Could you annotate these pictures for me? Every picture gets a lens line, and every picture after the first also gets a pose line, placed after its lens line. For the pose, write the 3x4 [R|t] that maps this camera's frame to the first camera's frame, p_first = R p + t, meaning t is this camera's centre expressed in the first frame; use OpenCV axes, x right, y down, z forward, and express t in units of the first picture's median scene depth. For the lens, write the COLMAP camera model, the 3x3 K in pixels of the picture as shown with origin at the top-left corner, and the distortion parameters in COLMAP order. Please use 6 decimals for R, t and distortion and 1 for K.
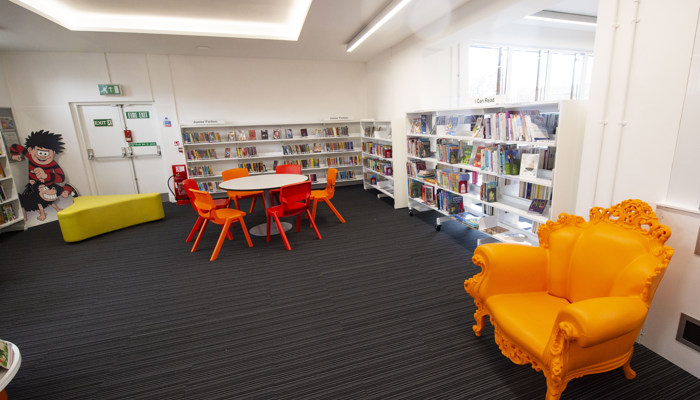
lens RADIAL K [[311.6, 0, 350.0], [0, 311.6, 200.0], [0, 0, 1]] dist [-0.018405, -0.000595]
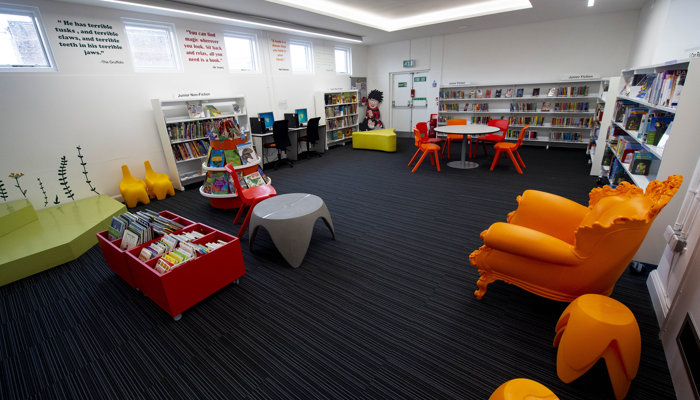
lens RADIAL K [[311.6, 0, 350.0], [0, 311.6, 200.0], [0, 0, 1]] dist [-0.018405, -0.000595]
pose [[0.533158, 0.281294, -0.797882, 0.522786], [-0.170891, 0.959473, 0.224070, 0.015958], [0.828576, 0.016886, 0.559622, -0.147427]]
